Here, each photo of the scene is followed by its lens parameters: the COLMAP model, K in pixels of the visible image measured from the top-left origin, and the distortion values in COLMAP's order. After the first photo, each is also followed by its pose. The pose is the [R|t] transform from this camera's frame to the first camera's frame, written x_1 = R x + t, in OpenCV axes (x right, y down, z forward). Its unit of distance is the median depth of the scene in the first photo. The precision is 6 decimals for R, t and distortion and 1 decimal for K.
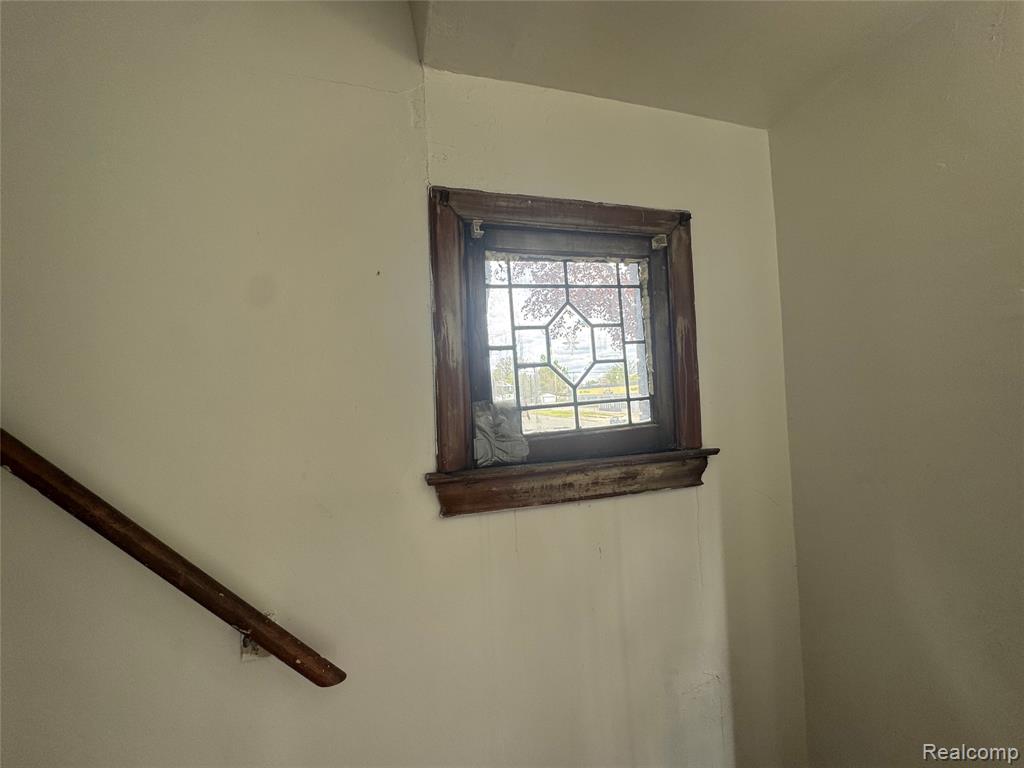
lens RADIAL K [[408.7, 0, 513.1], [0, 408.7, 383.6], [0, 0, 1]] dist [-0.004160, 0.000398]
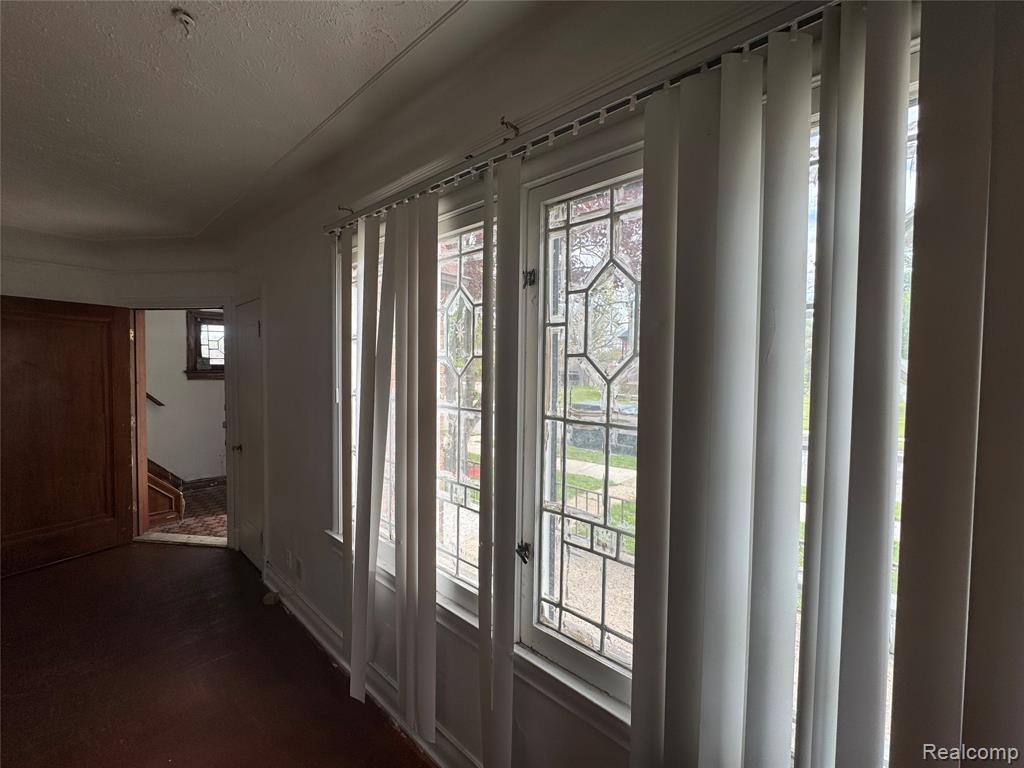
lens RADIAL K [[408.7, 0, 508.2], [0, 408.7, 382.3], [0, 0, 1]] dist [-0.004160, 0.000398]
pose [[0.835069, 0.033195, 0.549143, 0.302582], [-0.050808, 0.998565, 0.016899, 0.079937], [-0.547794, -0.042013, 0.835558, -4.503180]]
